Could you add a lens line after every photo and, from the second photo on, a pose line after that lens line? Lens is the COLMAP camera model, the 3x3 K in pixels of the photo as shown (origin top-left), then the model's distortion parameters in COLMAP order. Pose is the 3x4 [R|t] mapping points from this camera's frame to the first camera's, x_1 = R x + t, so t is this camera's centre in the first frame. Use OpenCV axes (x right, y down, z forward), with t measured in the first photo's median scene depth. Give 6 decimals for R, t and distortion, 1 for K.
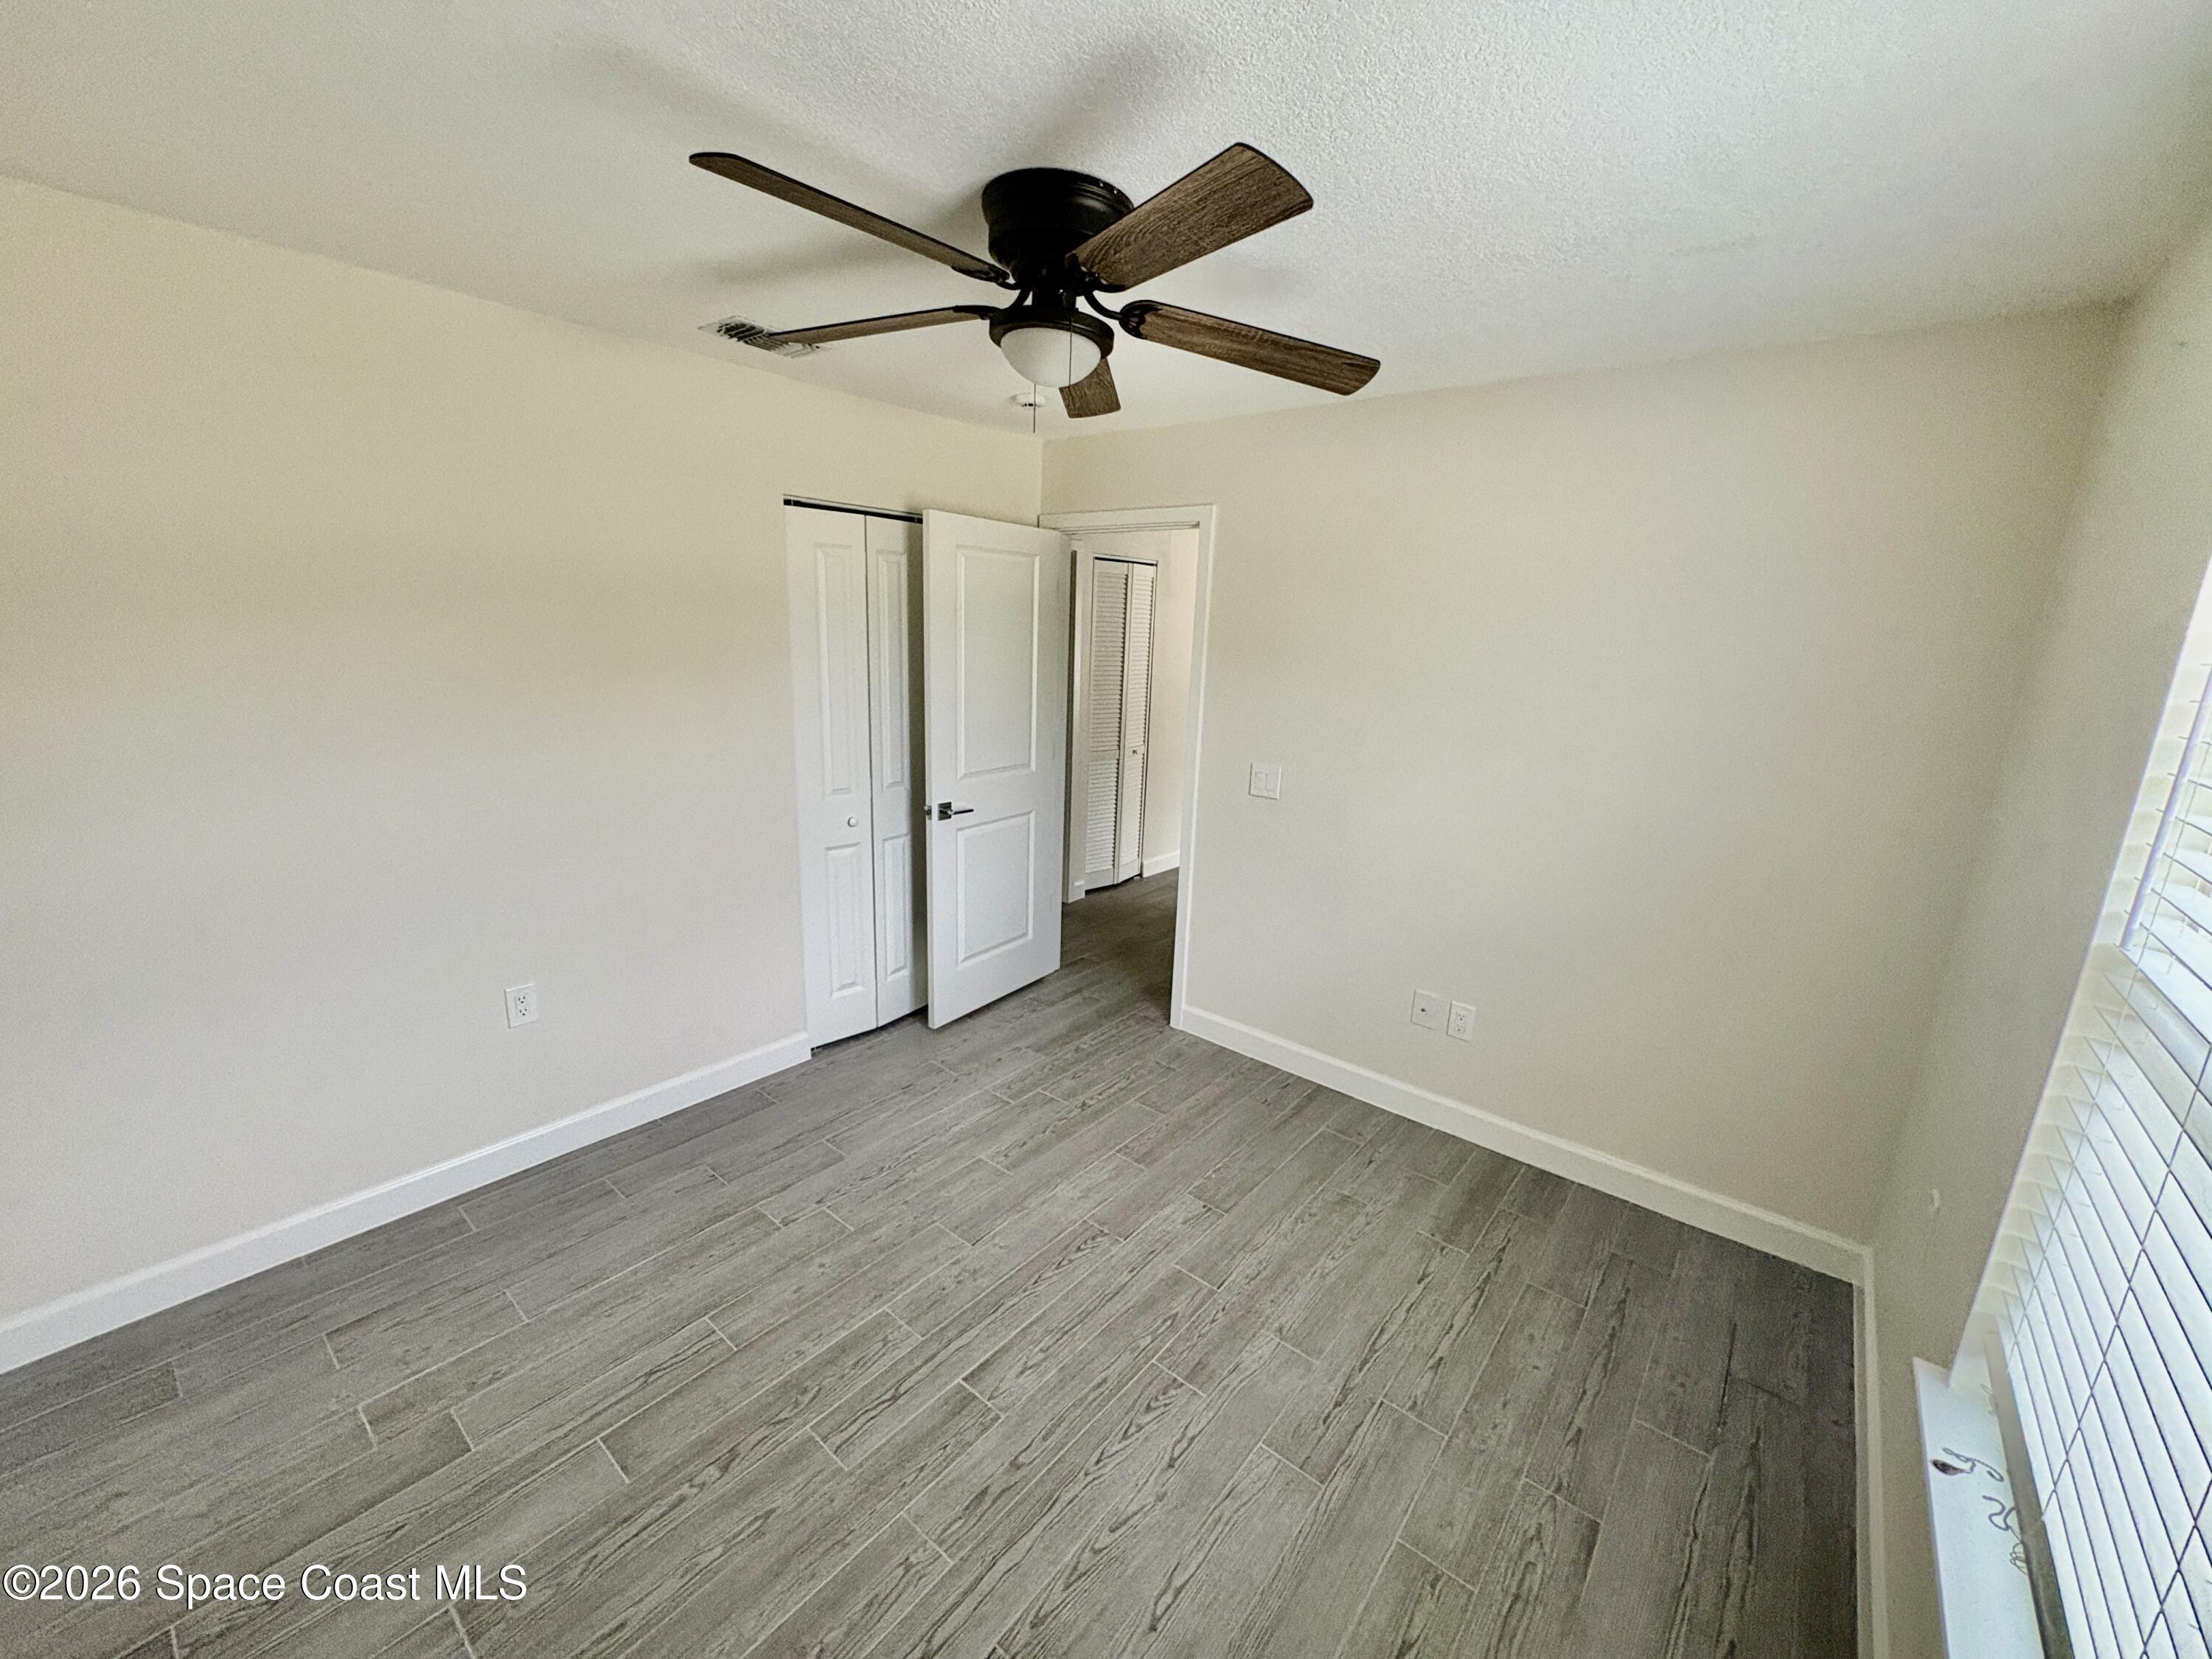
lens RADIAL K [[881.3, 0, 1106.0], [0, 881.3, 829.5], [0, 0, 1]] dist [-0.001117, 0.000303]
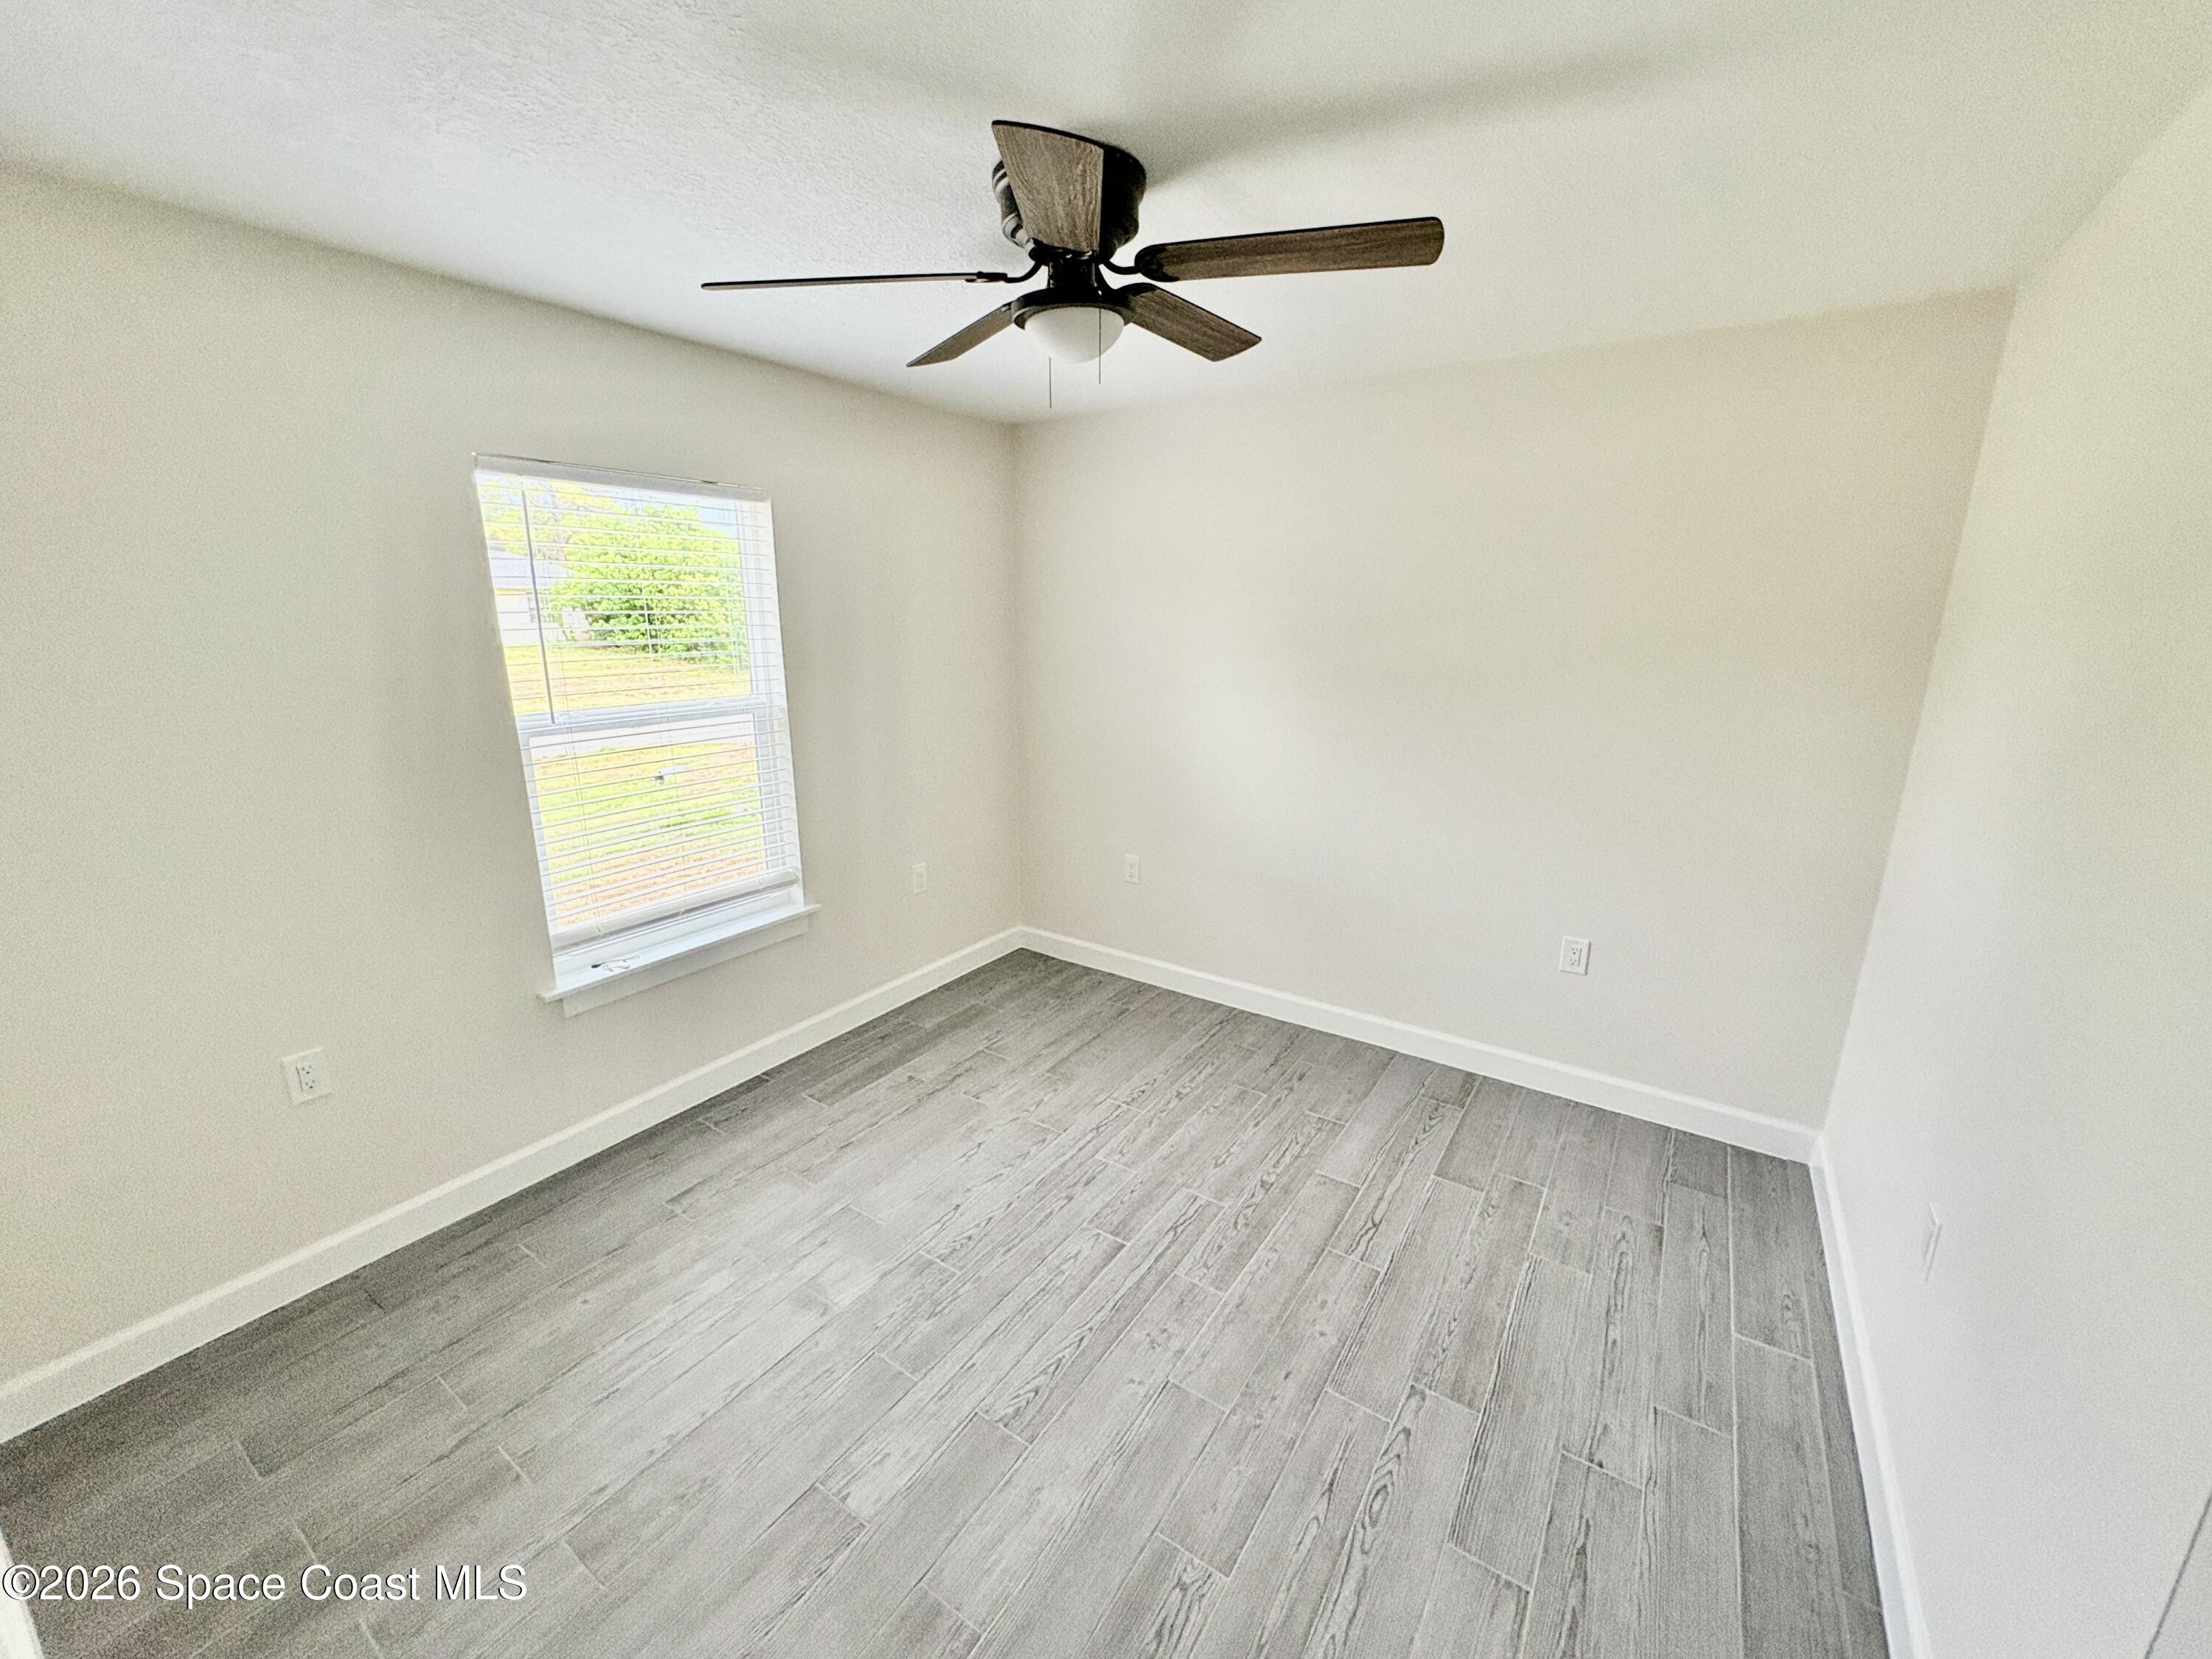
lens RADIAL K [[881.3, 0, 1106.0], [0, 881.3, 829.5], [0, 0, 1]] dist [-0.001117, 0.000303]
pose [[-0.994034, -0.015937, -0.107898, 0.000881], [-0.063942, 0.886585, 0.458126, -0.383571], [0.088360, 0.462292, -0.882314, 1.659240]]
